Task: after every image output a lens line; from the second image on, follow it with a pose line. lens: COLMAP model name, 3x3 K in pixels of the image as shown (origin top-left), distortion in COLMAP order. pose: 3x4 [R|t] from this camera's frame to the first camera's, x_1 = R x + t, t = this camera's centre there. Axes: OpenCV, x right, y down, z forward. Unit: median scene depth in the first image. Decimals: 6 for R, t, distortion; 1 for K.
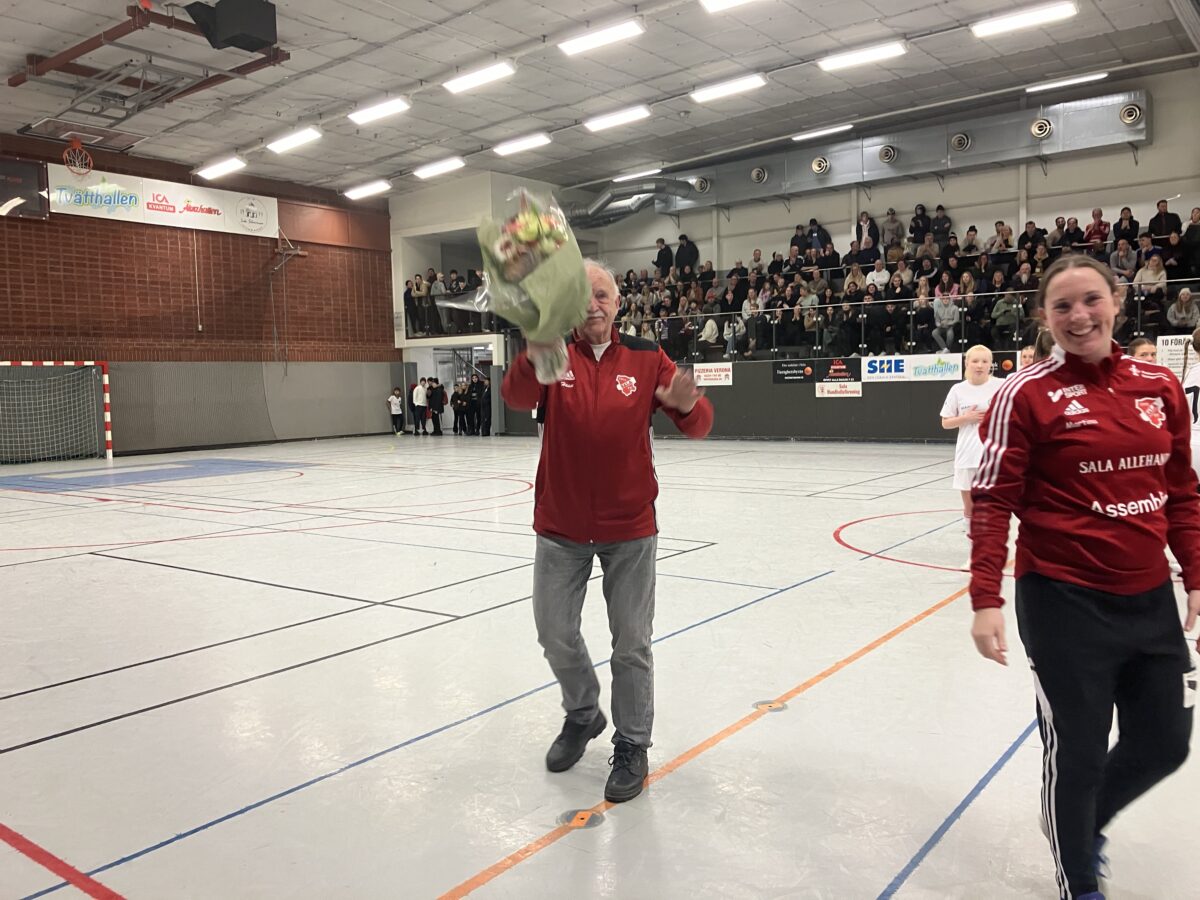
lens RADIAL K [[976.7, 0, 602.9], [0, 976.7, 449.5], [0, 0, 1]] dist [0.025109, -0.025752]
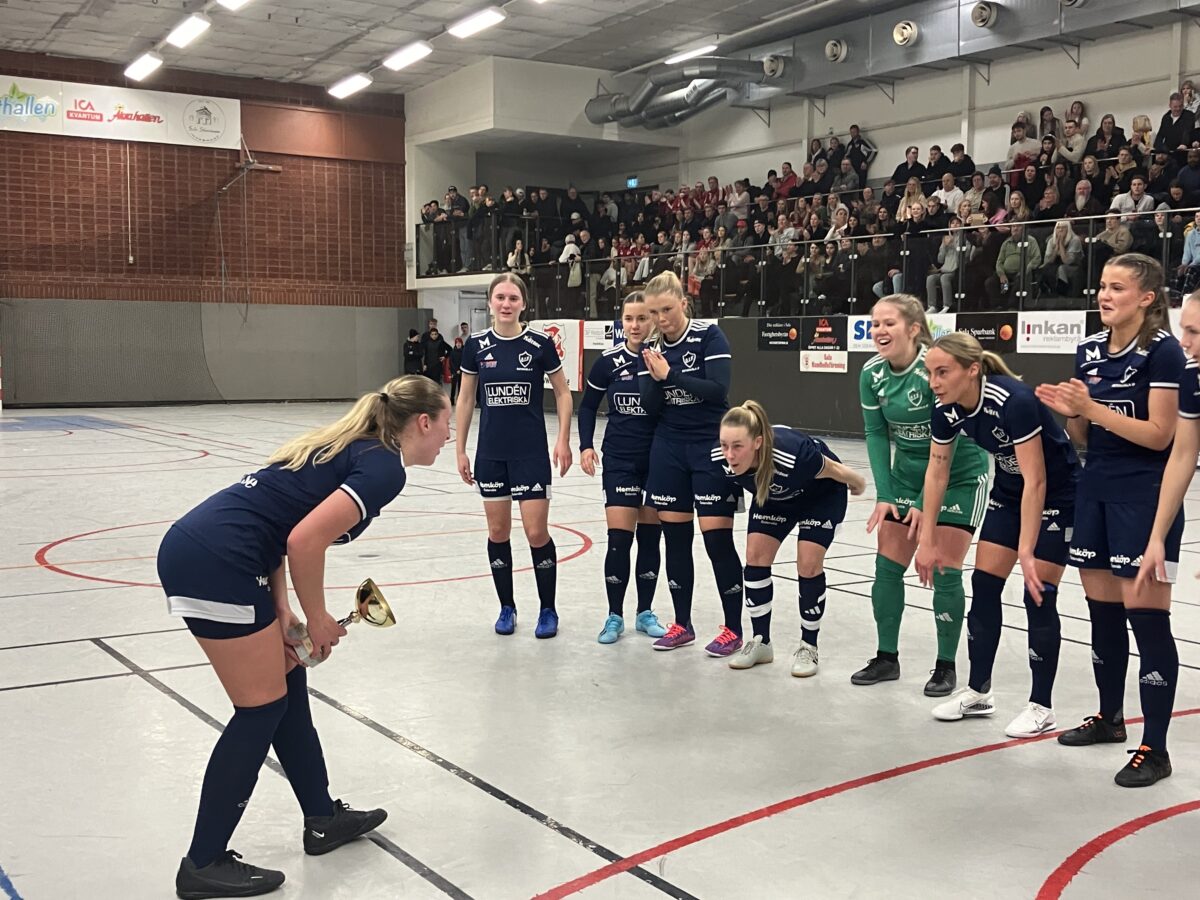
lens RADIAL K [[1407.2, 0, 639.2], [0, 1407.2, 460.8], [0, 0, 1]] dist [0.020172, 0.000000]
pose [[0.943652, 0.059650, -0.325519, 0.397912], [-0.054427, 0.998201, 0.025137, -0.007953], [0.326433, -0.006003, 0.945201, 0.009412]]
